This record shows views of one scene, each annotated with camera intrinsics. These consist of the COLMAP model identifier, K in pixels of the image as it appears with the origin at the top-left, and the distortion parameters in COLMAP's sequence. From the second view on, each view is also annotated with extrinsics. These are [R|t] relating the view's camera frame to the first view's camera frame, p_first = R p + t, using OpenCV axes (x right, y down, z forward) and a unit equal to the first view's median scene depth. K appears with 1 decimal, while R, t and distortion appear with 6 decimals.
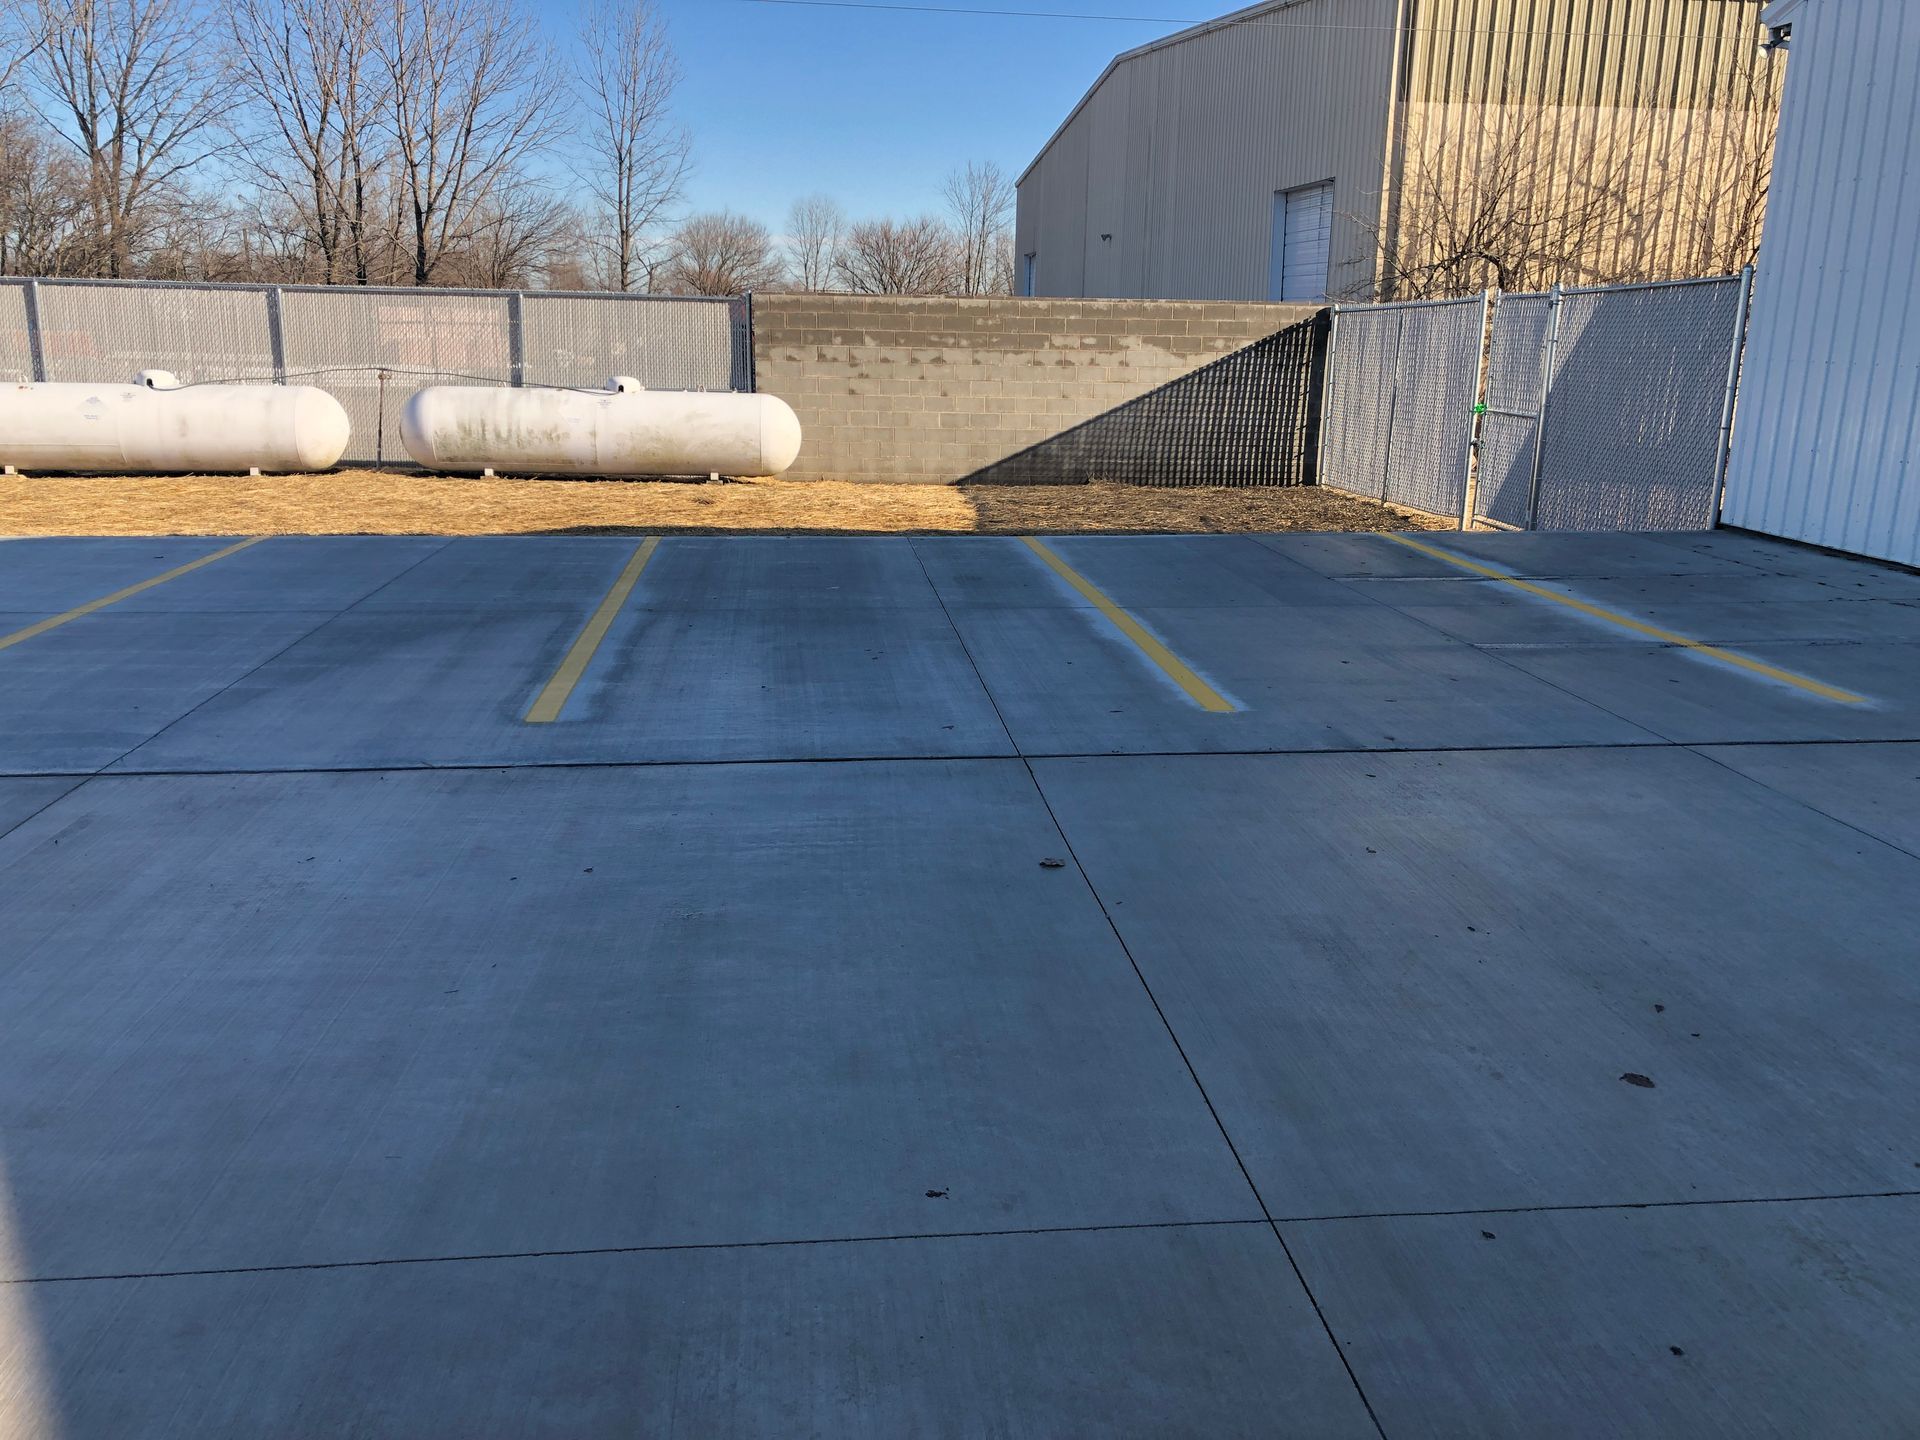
lens RADIAL K [[1546.1, 0, 950.2], [0, 1546.1, 712.2], [0, 0, 1]] dist [0.029887, -0.026468]
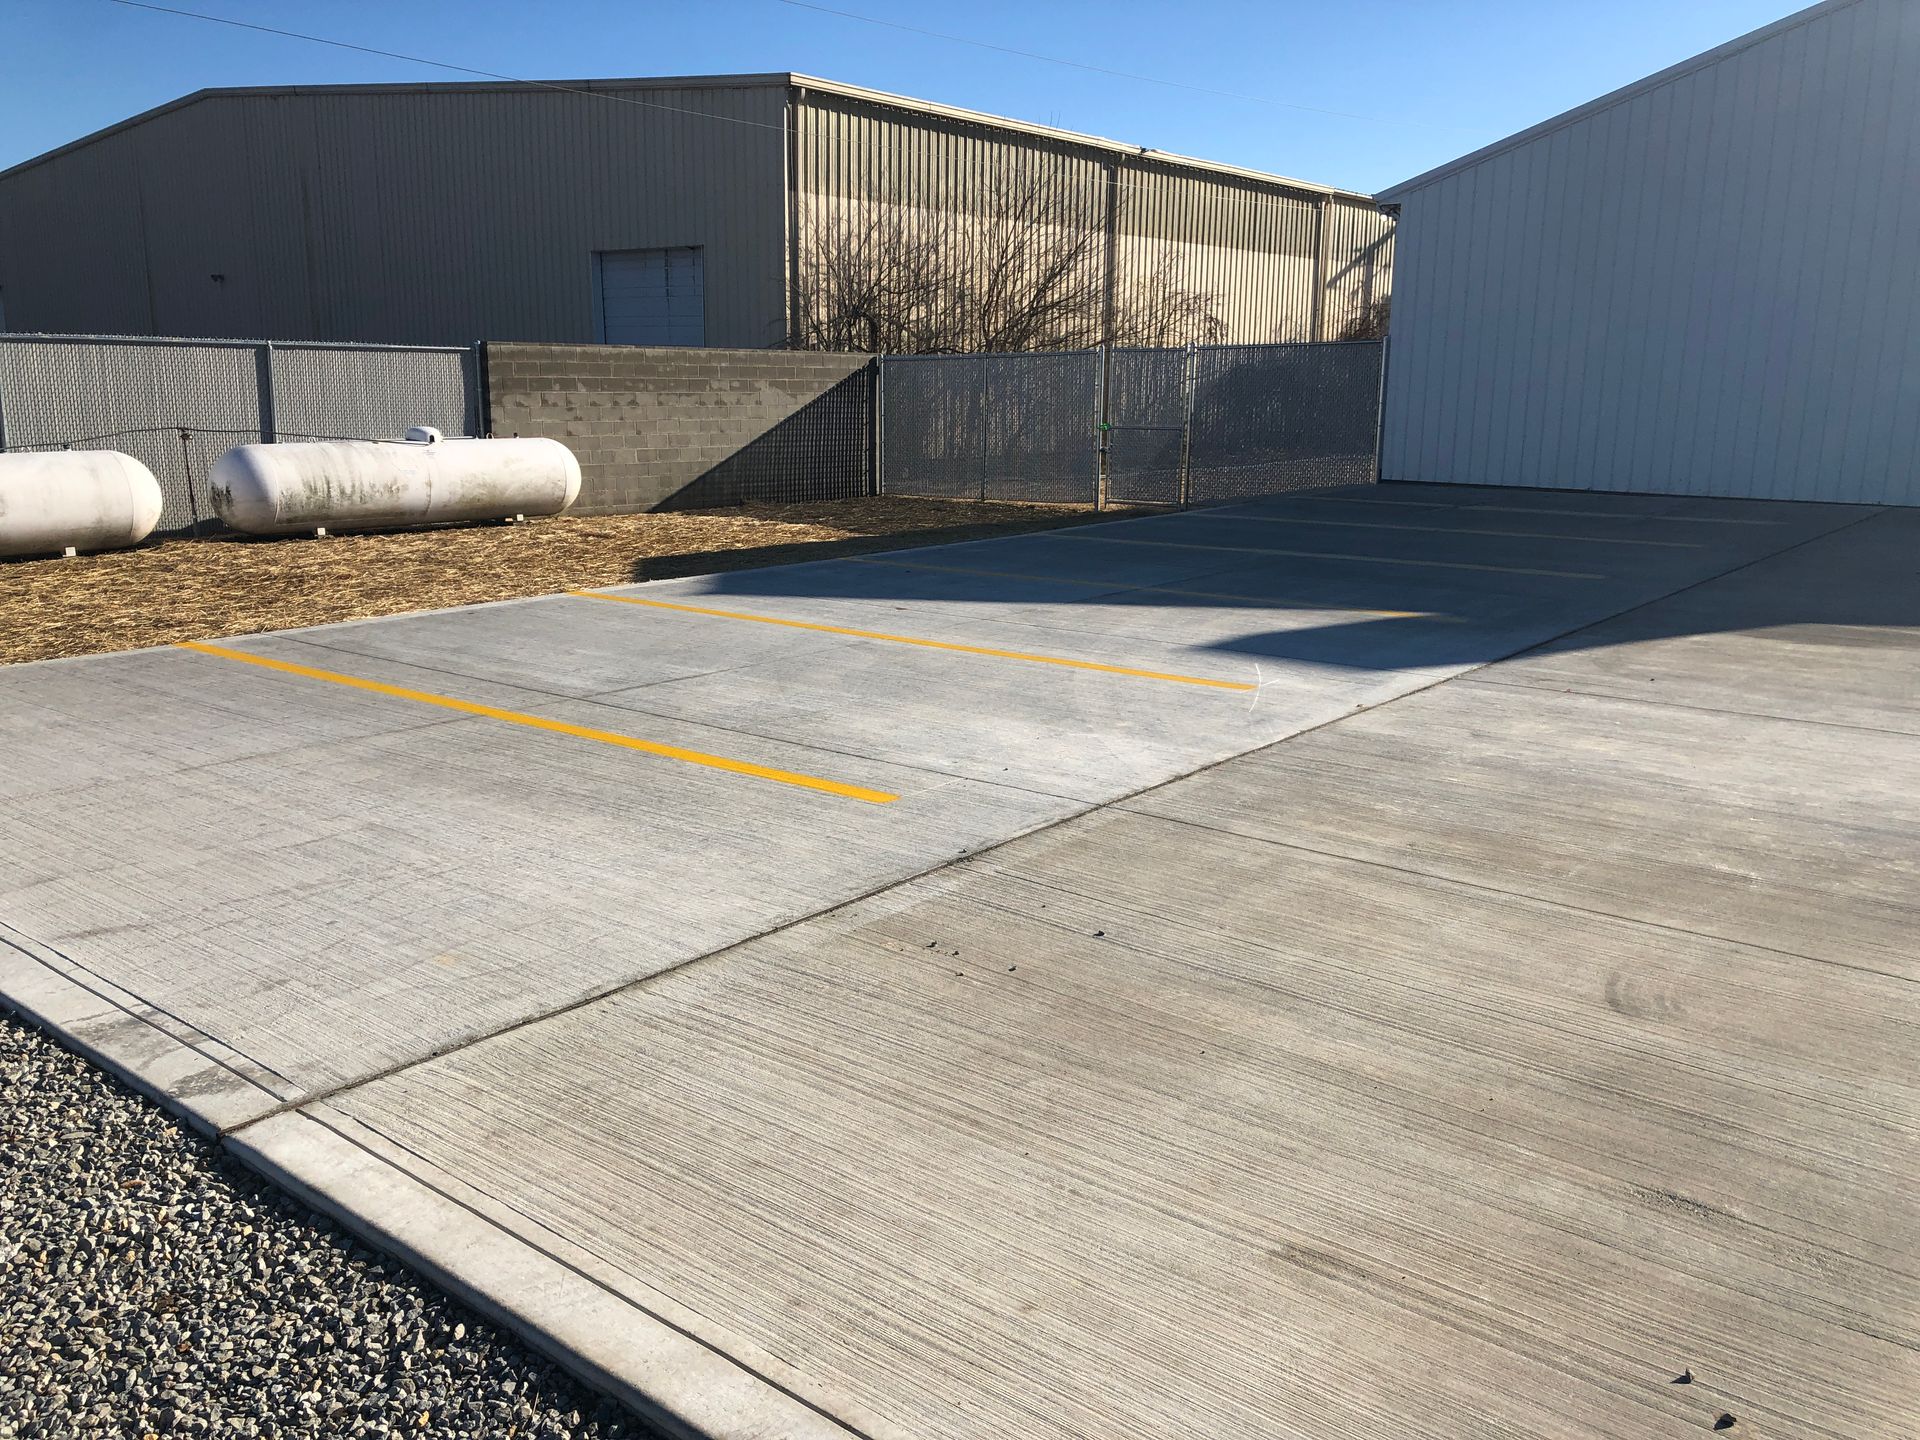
lens RADIAL K [[1546.1, 0, 957.9], [0, 1546.1, 724.3], [0, 0, 1]] dist [0.029887, -0.026468]
pose [[0.693806, -0.170372, 0.699719, -0.673487], [0.179381, 0.981874, 0.061208, -0.024878], [-0.697464, 0.083050, 0.711791, 0.053582]]
